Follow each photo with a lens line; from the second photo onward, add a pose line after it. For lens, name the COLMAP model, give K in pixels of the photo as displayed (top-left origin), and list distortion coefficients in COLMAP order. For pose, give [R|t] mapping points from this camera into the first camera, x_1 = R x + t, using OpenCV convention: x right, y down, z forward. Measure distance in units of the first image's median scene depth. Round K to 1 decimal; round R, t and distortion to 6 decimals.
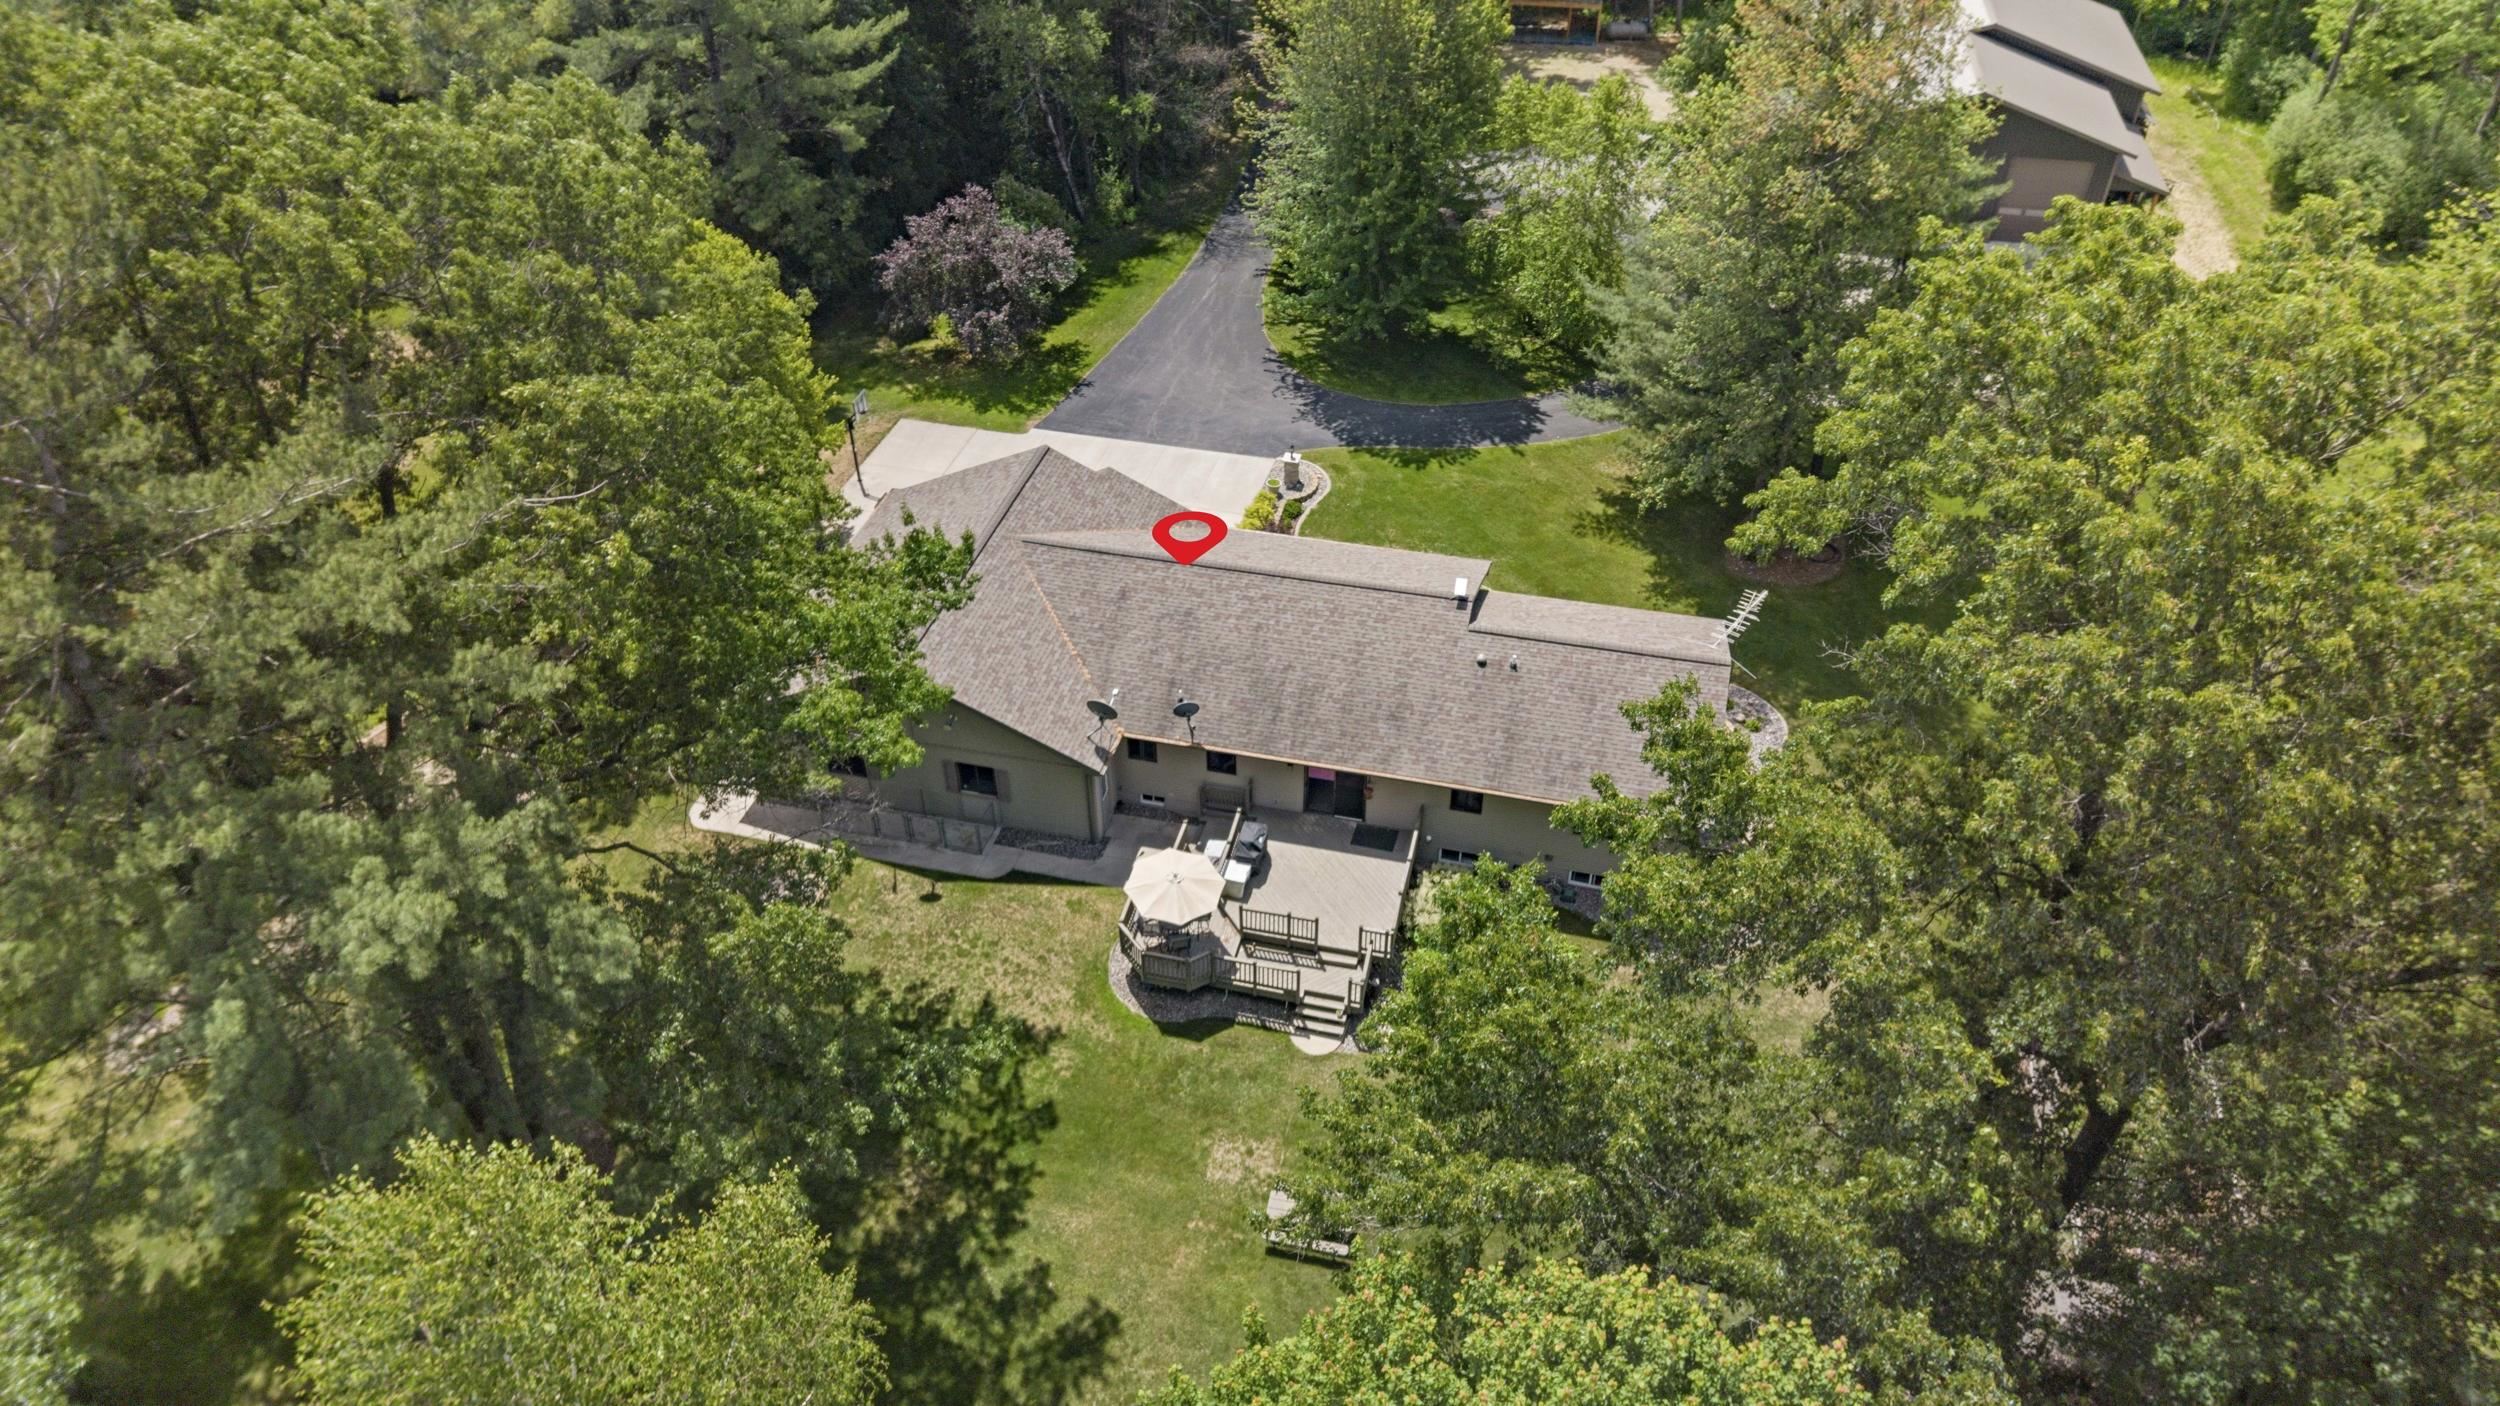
lens RADIAL K [[1669.2, 0, 1253.8], [0, 1669.2, 710.9], [0, 0, 1]] dist [0.040641, -0.040214]
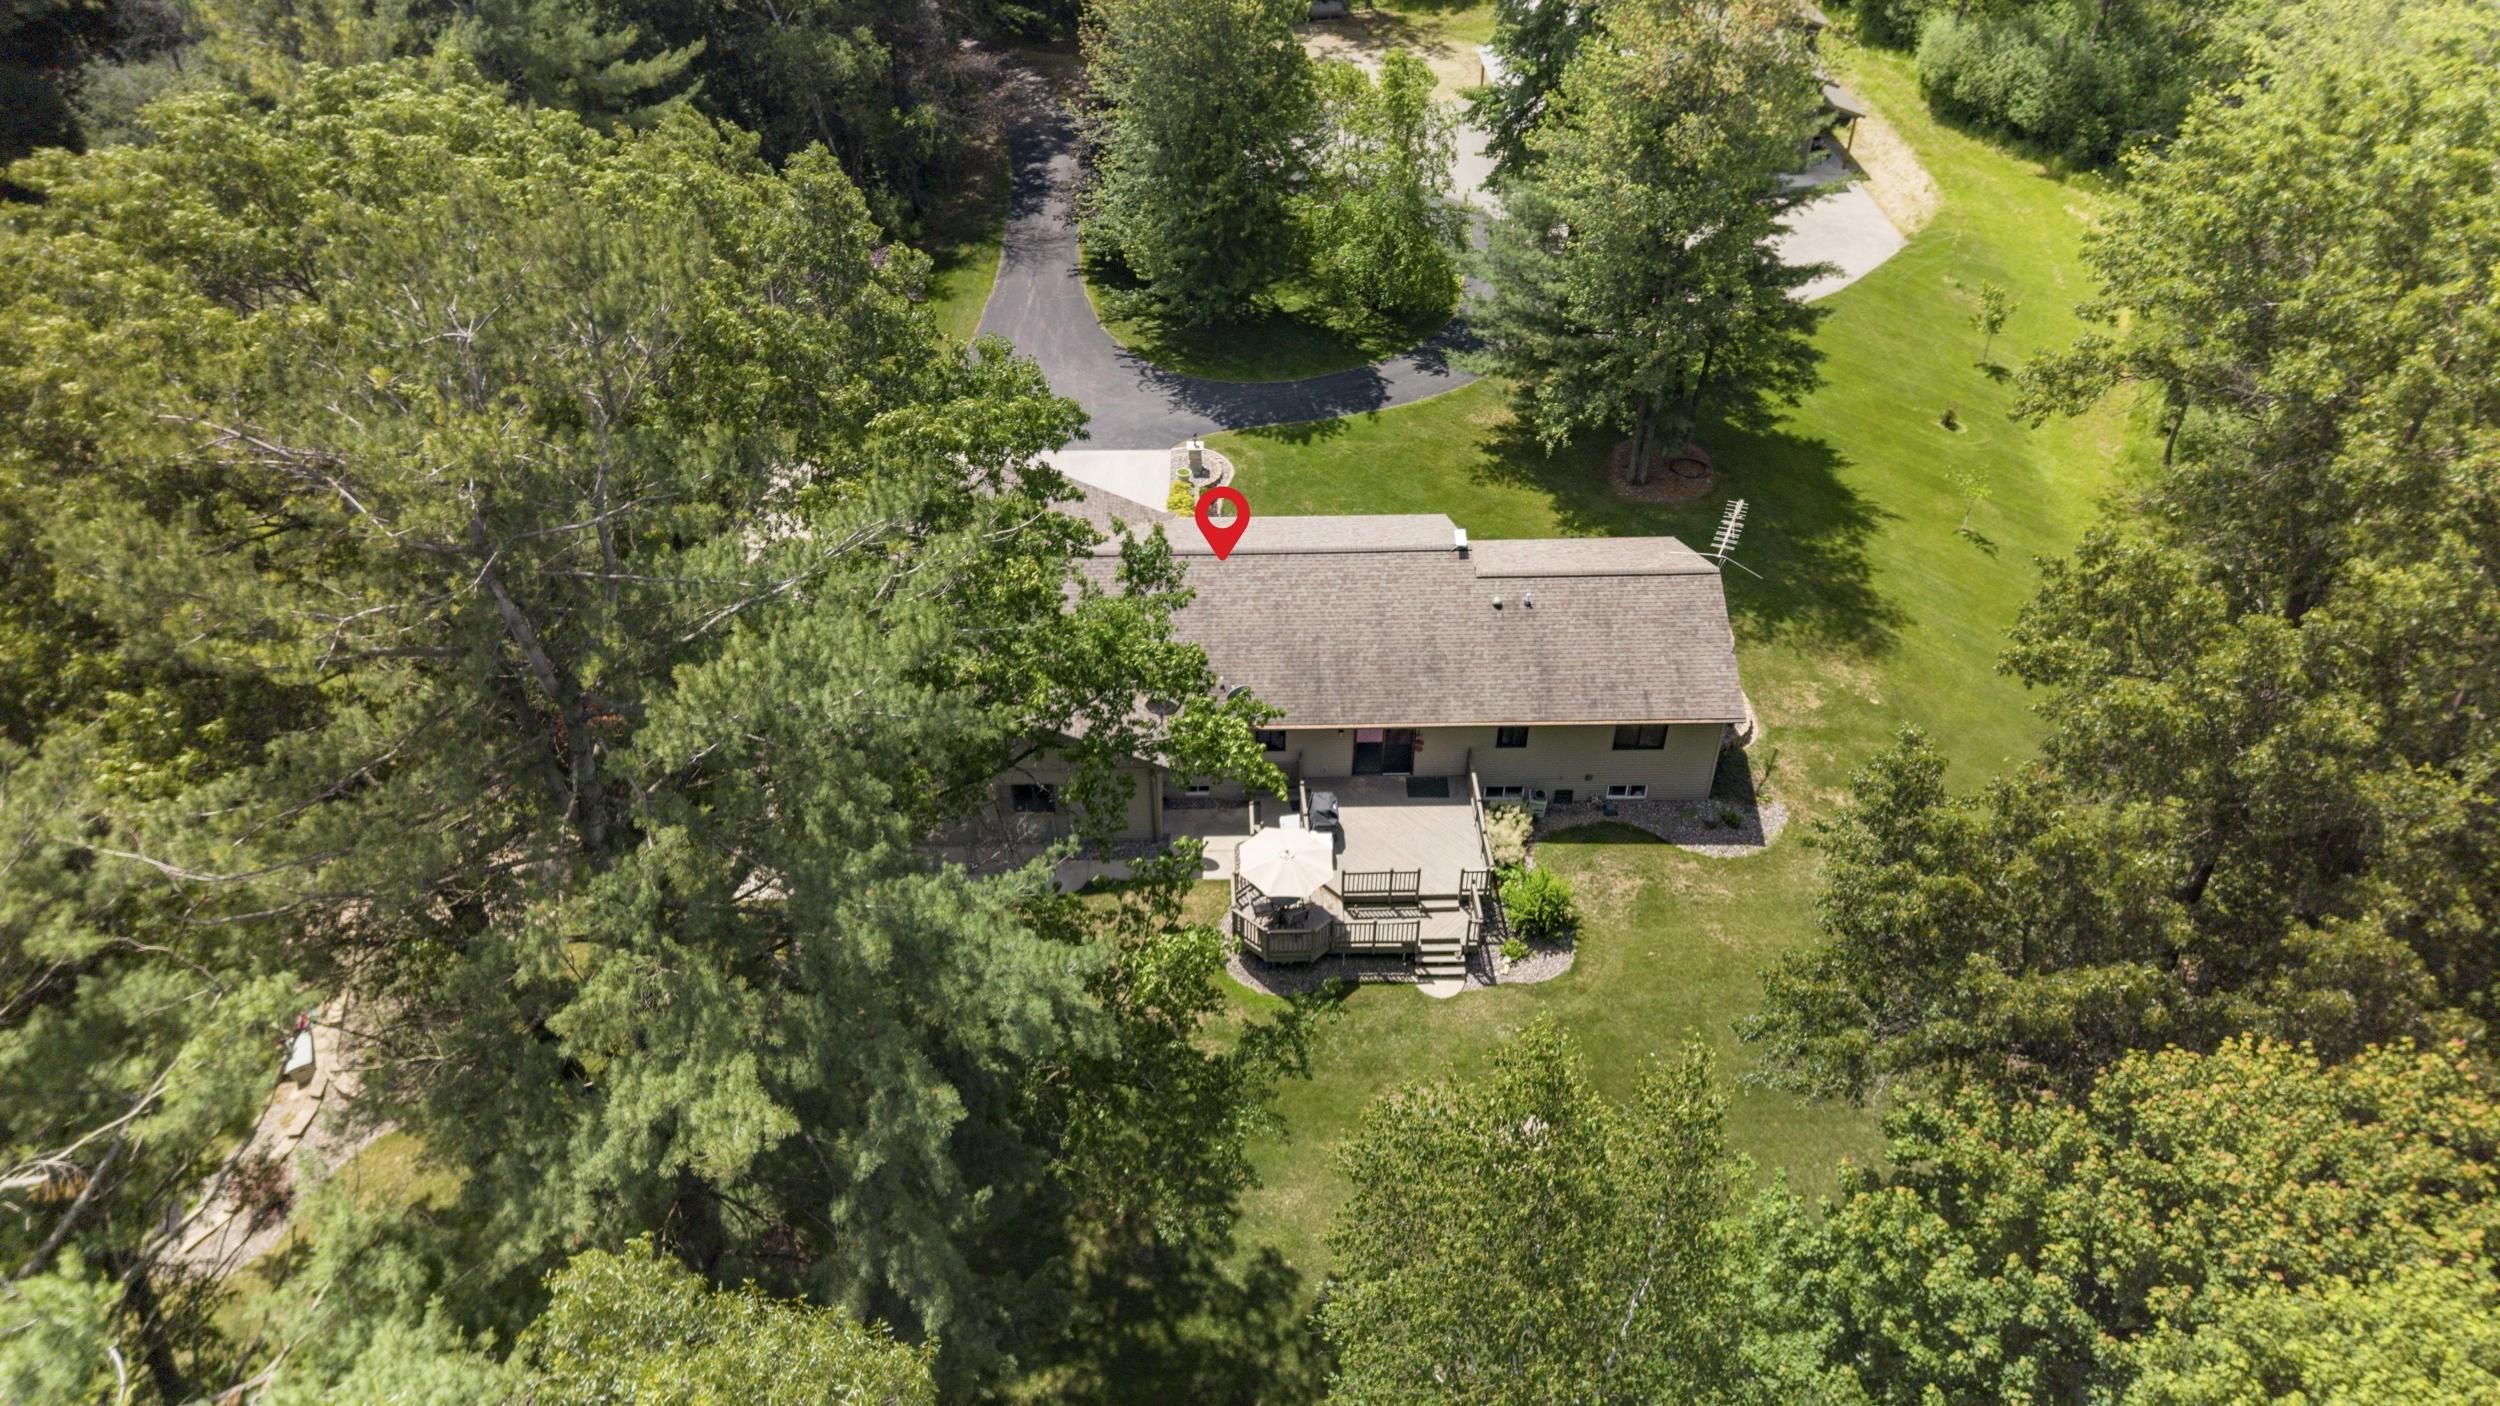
lens RADIAL K [[1669.2, 0, 1253.2], [0, 1669.2, 701.9], [0, 0, 1]] dist [0.040641, -0.040214]
pose [[0.964489, -0.160385, 0.209849, -0.229598], [0.161321, 0.986819, 0.012763, -0.006944], [-0.209130, 0.021543, 0.977650, 0.005540]]
